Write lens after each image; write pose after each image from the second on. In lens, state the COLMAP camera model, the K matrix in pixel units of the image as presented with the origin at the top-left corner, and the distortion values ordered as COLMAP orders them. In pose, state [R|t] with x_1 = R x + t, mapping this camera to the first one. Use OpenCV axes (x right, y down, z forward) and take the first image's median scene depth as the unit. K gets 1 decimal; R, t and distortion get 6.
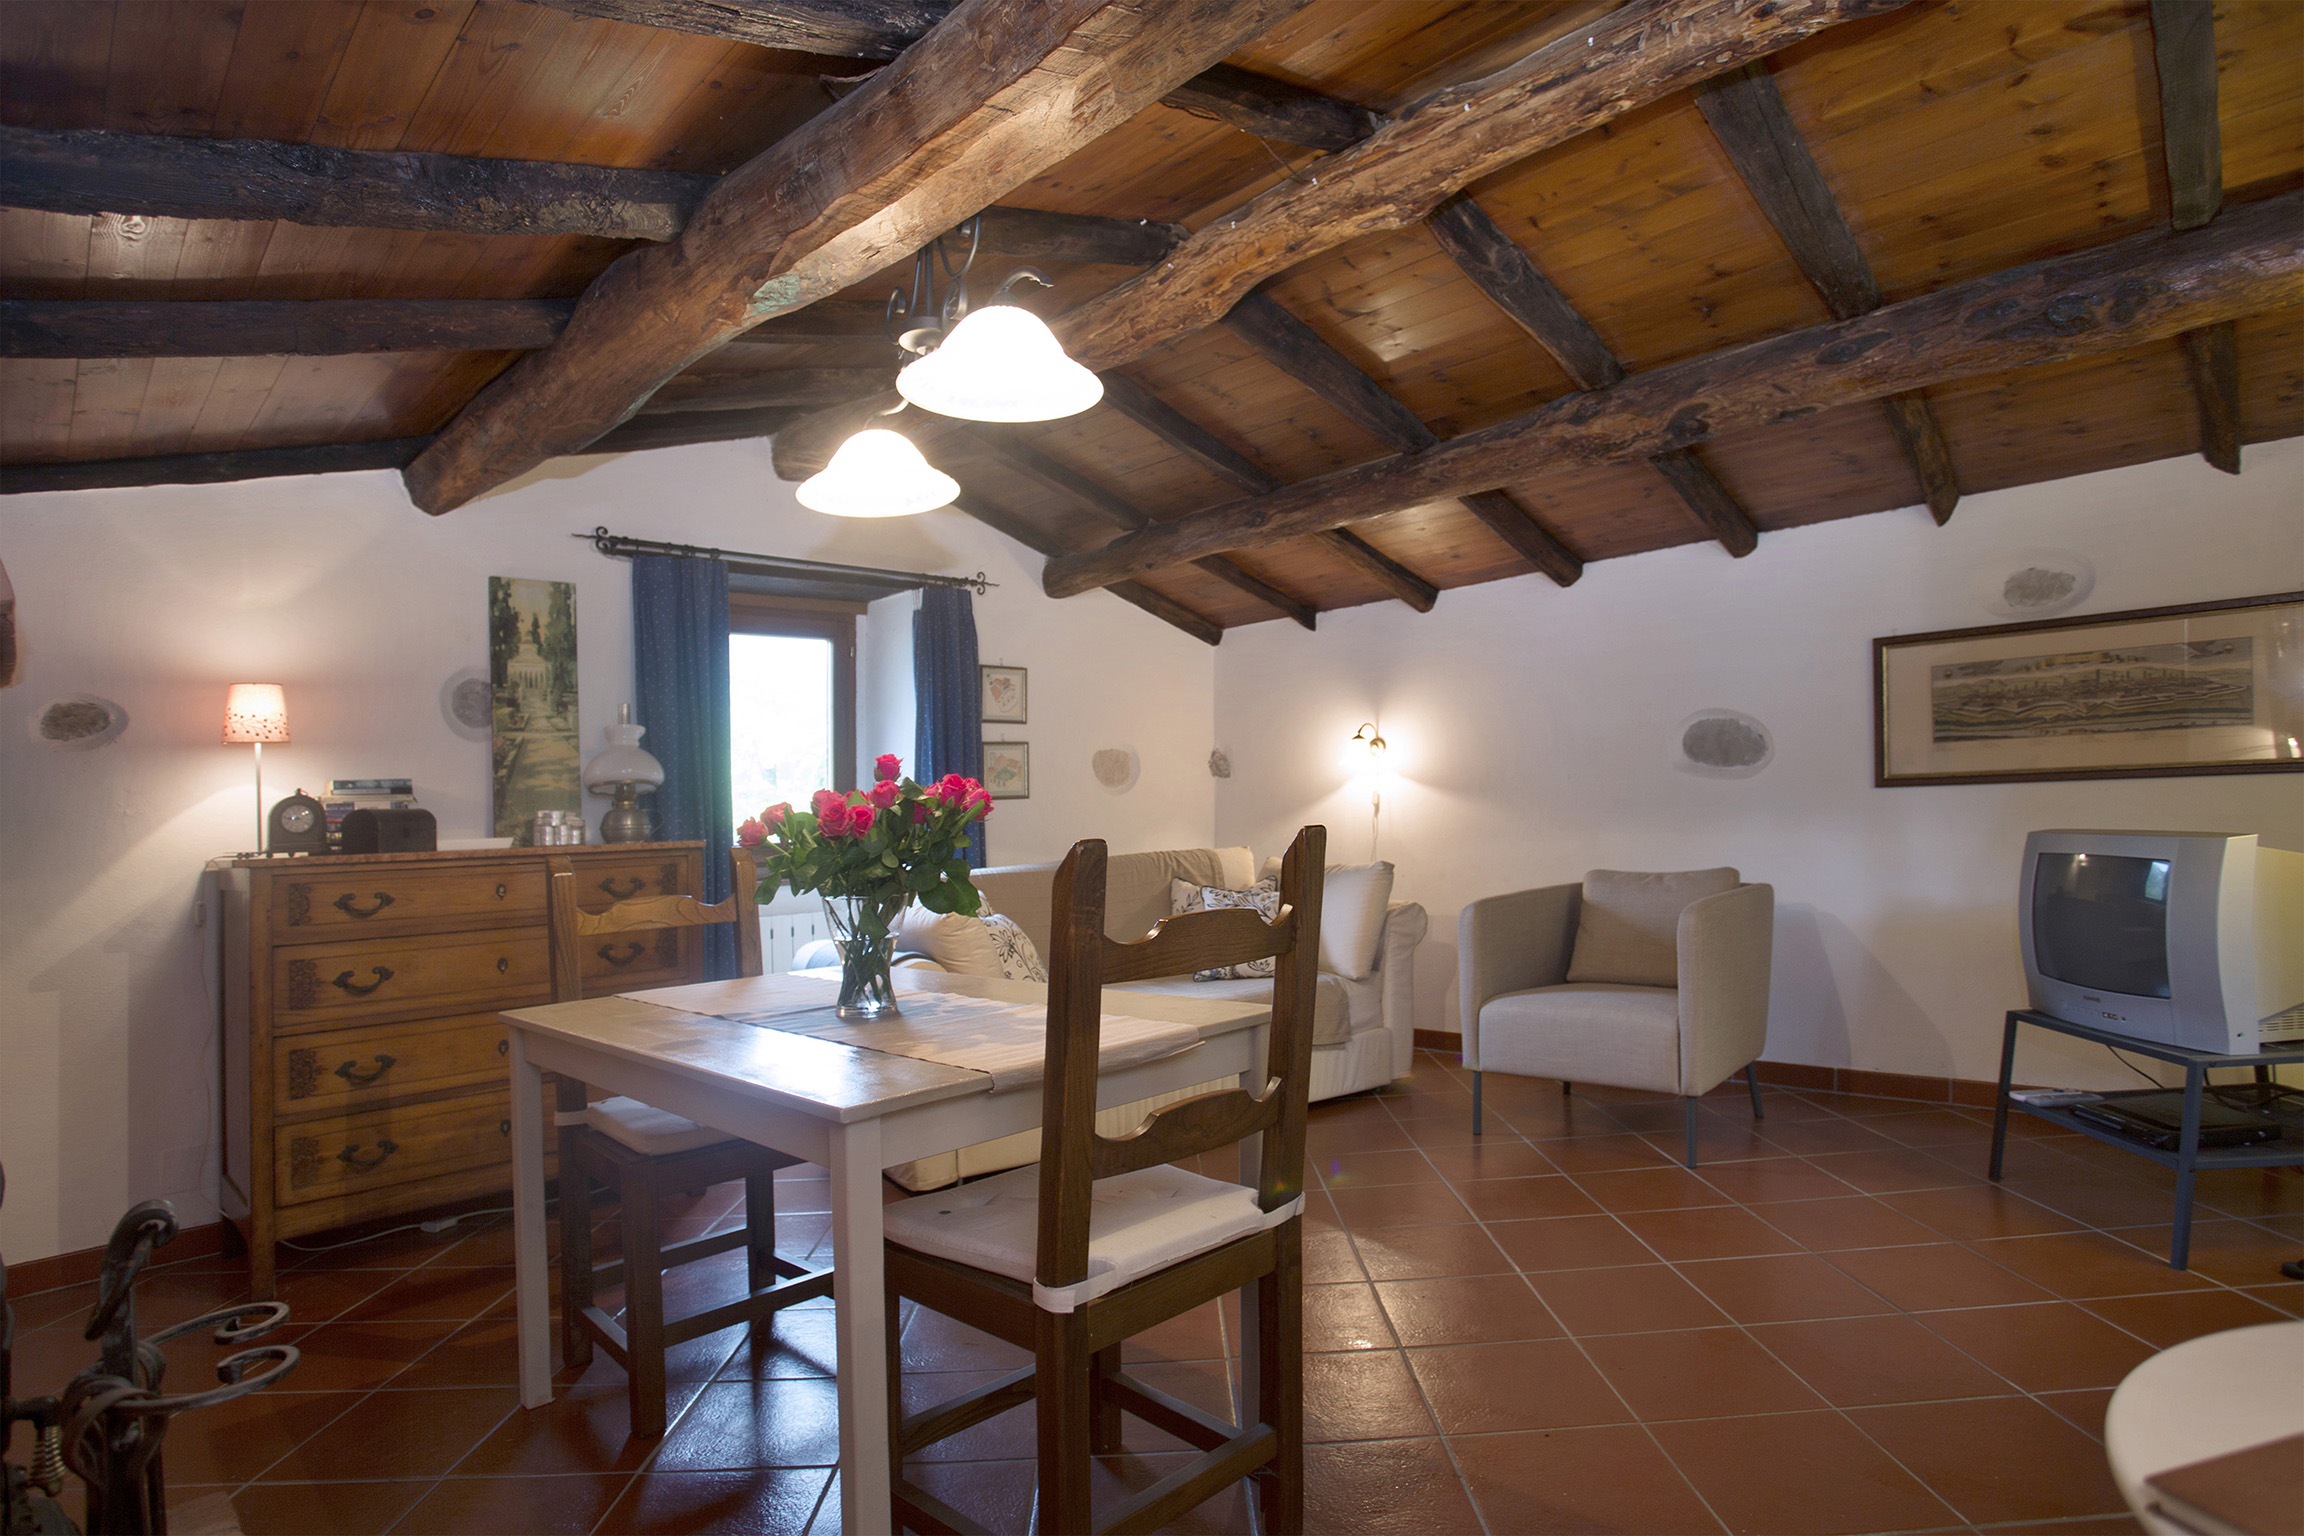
lens RADIAL K [[1190.2, 0, 1152.0], [0, 1190.2, 768.0], [0, 0, 1]] dist [-0.048246, 0.000688]
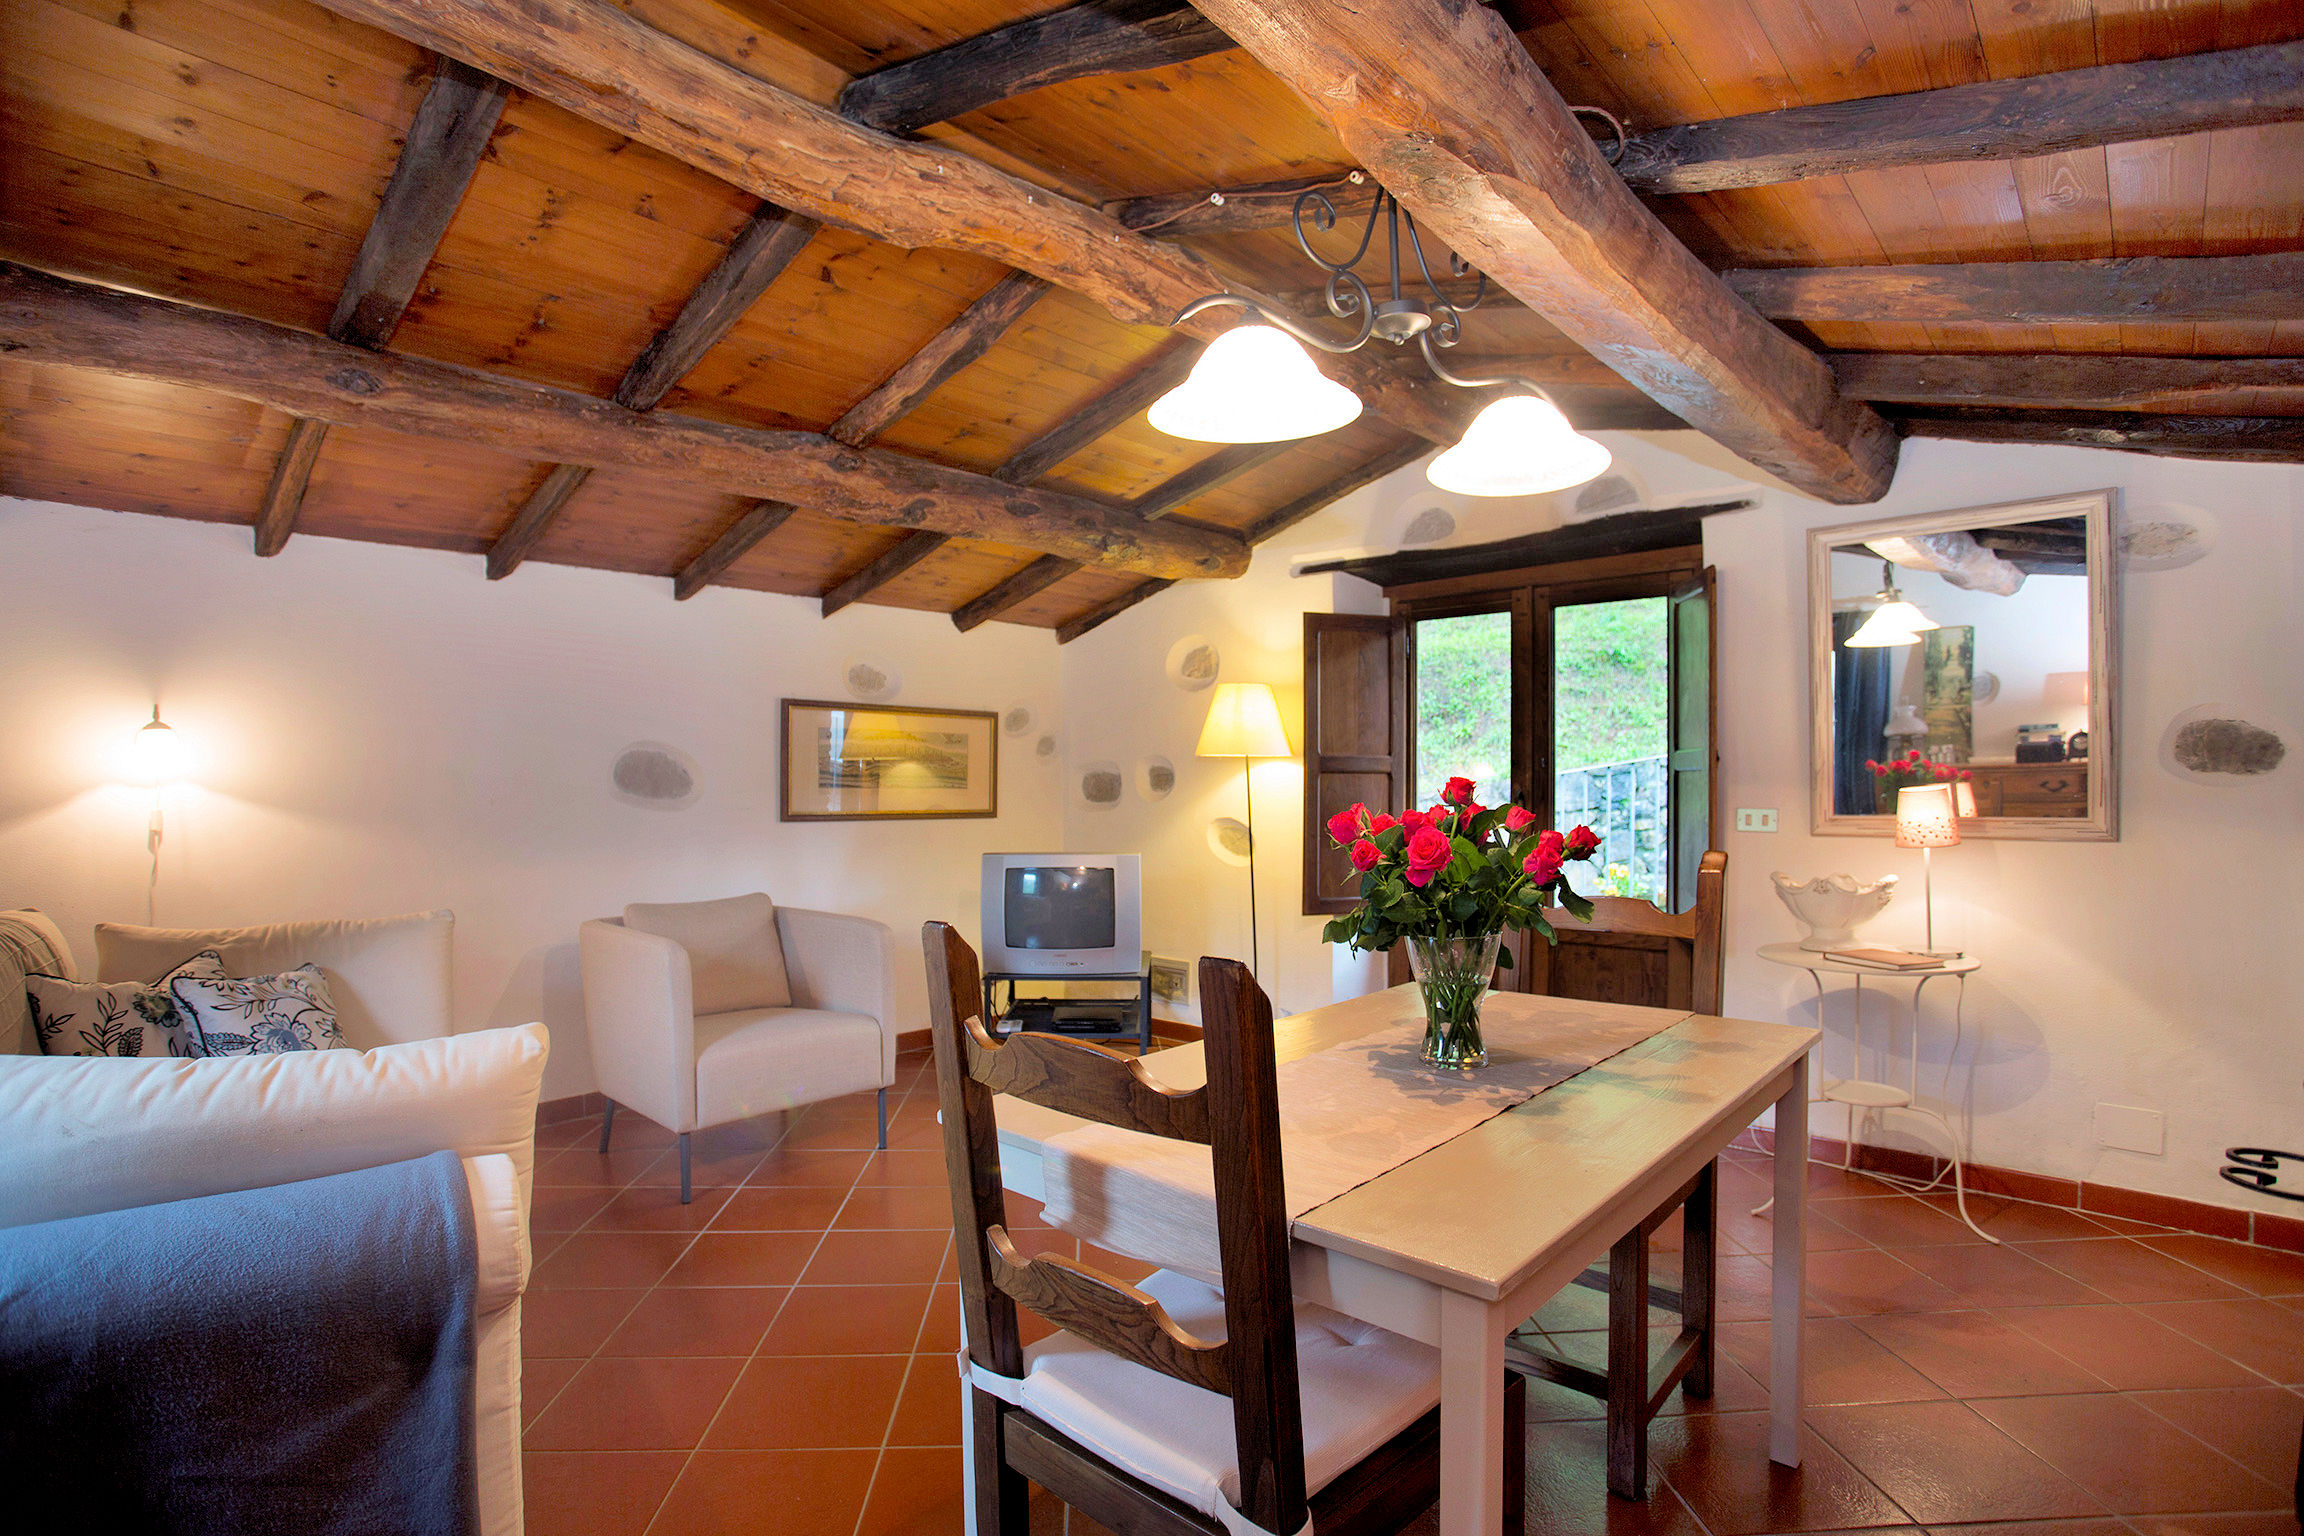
lens RADIAL K [[1149.0, 0, 1154.4], [0, 1149.0, 794.5], [0, 0, 1]] dist [-0.070037, 0.000142]
pose [[-0.043362, 0.038995, 0.998298, -0.688439], [-0.030707, 0.998714, -0.040345, 0.028638], [-0.998587, -0.032404, -0.042109, 0.805036]]
